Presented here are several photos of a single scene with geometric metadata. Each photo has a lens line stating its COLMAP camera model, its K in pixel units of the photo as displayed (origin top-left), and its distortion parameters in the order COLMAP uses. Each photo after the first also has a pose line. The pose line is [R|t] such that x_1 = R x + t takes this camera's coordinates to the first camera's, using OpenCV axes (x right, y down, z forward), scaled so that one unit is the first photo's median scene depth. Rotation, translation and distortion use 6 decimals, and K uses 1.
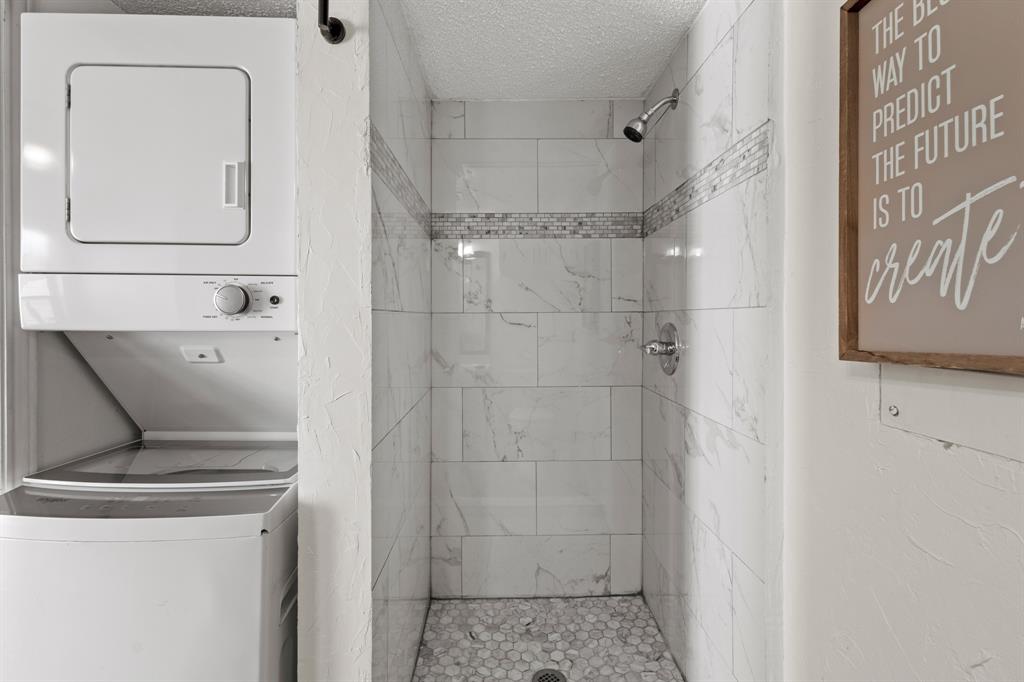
lens RADIAL K [[477.1, 0, 499.4], [0, 477.1, 321.2], [0, 0, 1]] dist [0.012148, -0.003039]
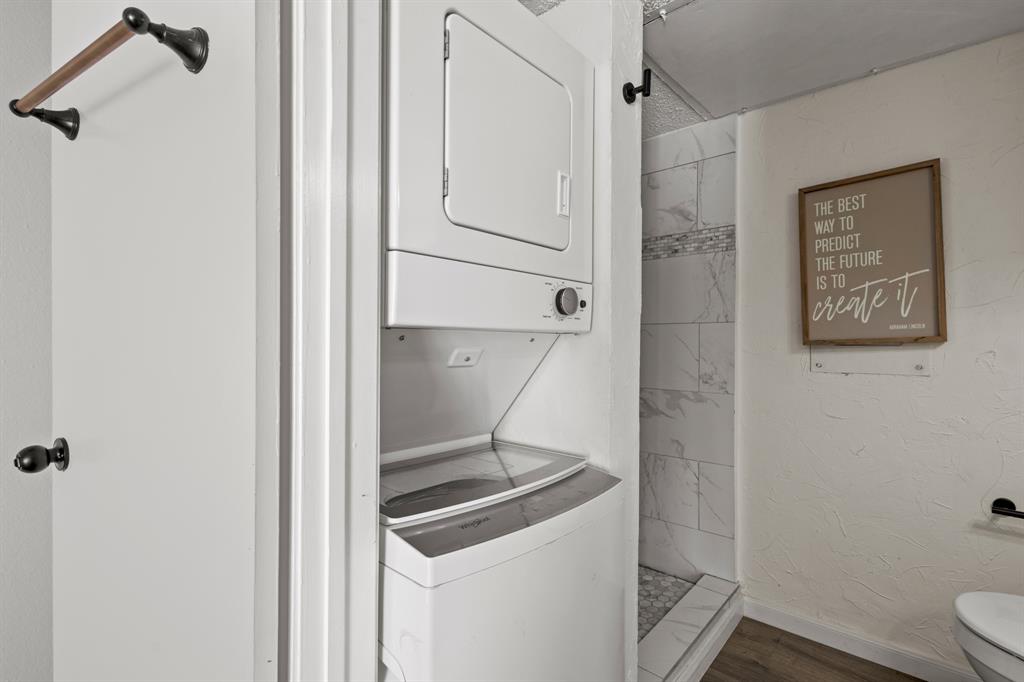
lens RADIAL K [[477.1, 0, 511.3], [0, 477.1, 346.7], [0, 0, 1]] dist [0.012148, -0.003039]
pose [[0.677576, -0.008356, 0.735406, -1.422878], [0.003790, 0.999962, 0.007870, 0.048344], [-0.735443, -0.002545, 0.677581, 0.357690]]
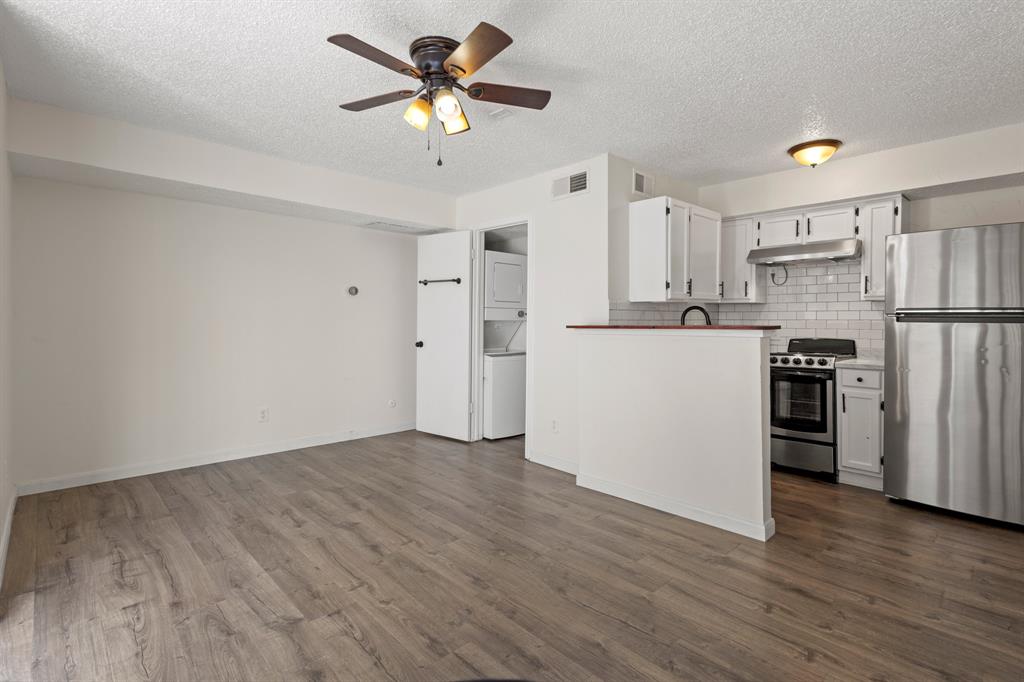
lens RADIAL K [[477.1, 0, 512.7], [0, 477.1, 321.2], [0, 0, 1]] dist [0.012148, -0.003039]
pose [[0.738611, -0.002266, 0.674128, -3.814812], [0.001950, 0.999997, 0.001226, 0.021997], [-0.674129, 0.000409, 0.738613, -2.461474]]
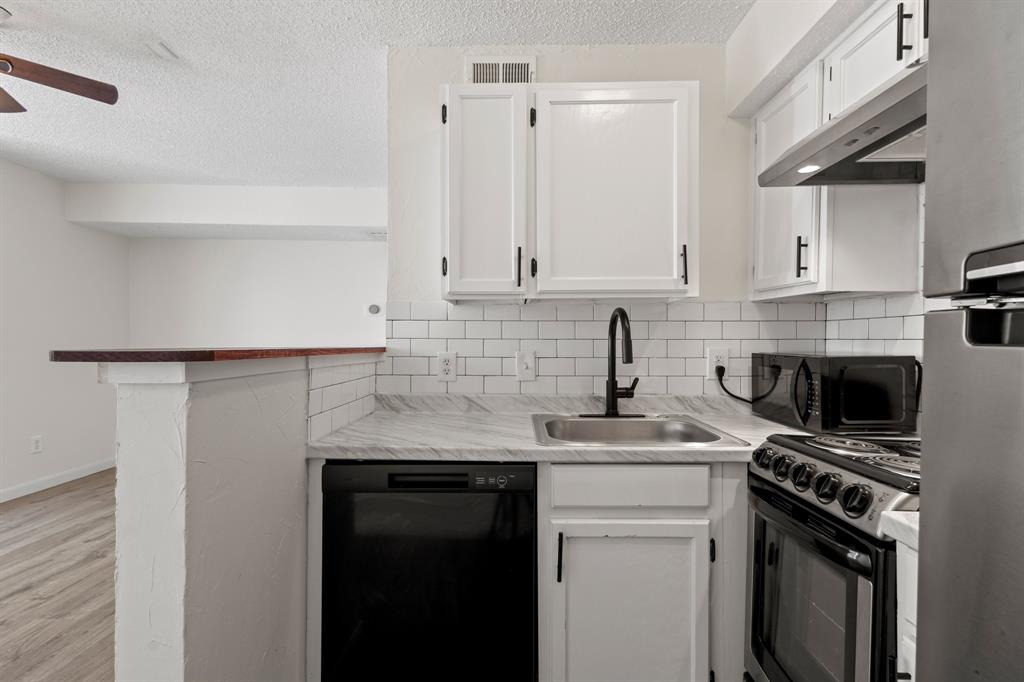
lens RADIAL K [[477.1, 0, 520.5], [0, 477.1, 337.8], [0, 0, 1]] dist [0.012148, -0.003039]
pose [[0.999730, 0.005148, -0.022664, -0.556152], [-0.005376, 0.999936, -0.009999, 0.036893], [0.022611, 0.010118, 0.999693, -2.346924]]
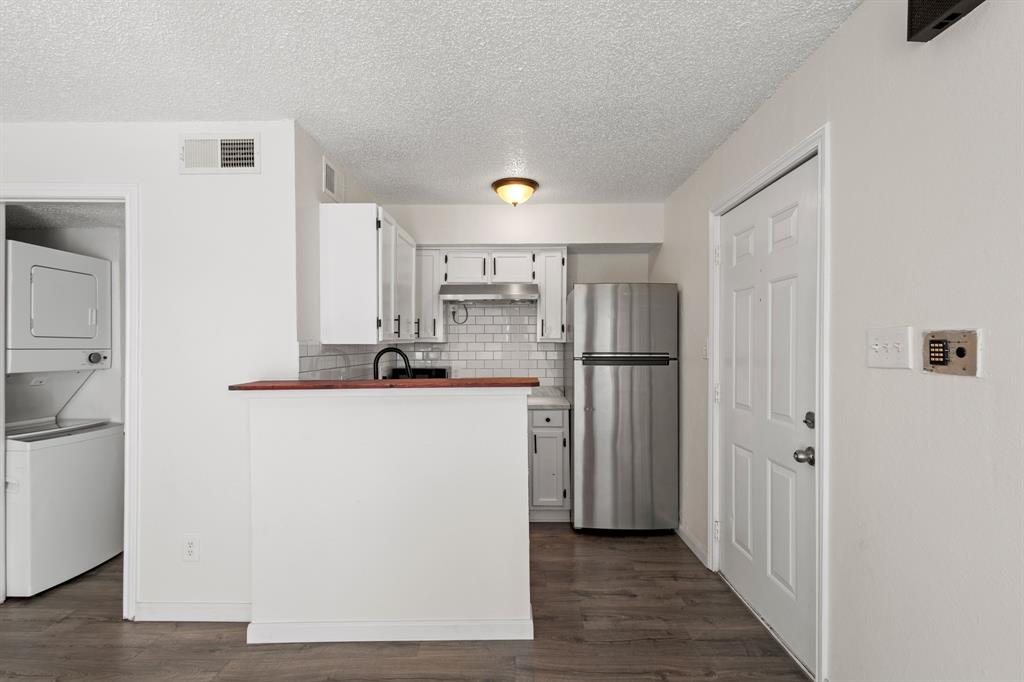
lens RADIAL K [[477.1, 0, 508.9], [0, 477.1, 348.5], [0, 0, 1]] dist [0.012148, -0.003039]
pose [[0.035972, -0.007151, 0.999327, -3.264378], [0.008634, 0.999939, 0.006844, -0.097846], [-0.999316, 0.008382, 0.036031, -1.524078]]
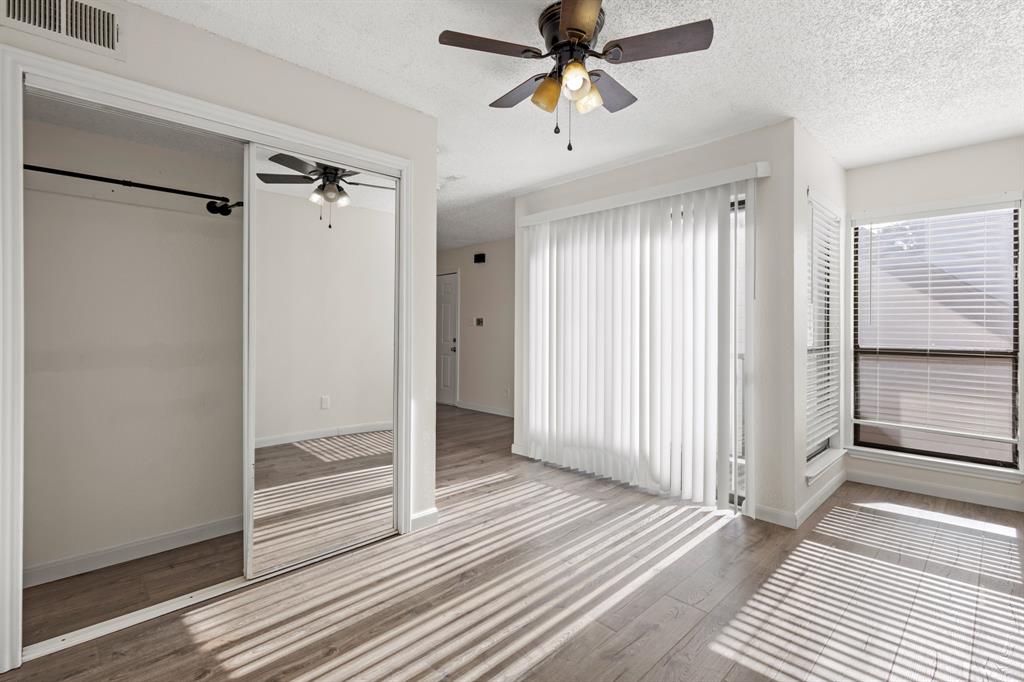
lens RADIAL K [[477.1, 0, 511.8], [0, 477.1, 332.5], [0, 0, 1]] dist [0.012148, -0.003039]
pose [[-0.686160, -0.005018, 0.727434, -7.030854], [0.000268, 0.999974, 0.007151, 0.023386], [-0.727451, 0.005102, -0.686141, 1.548349]]
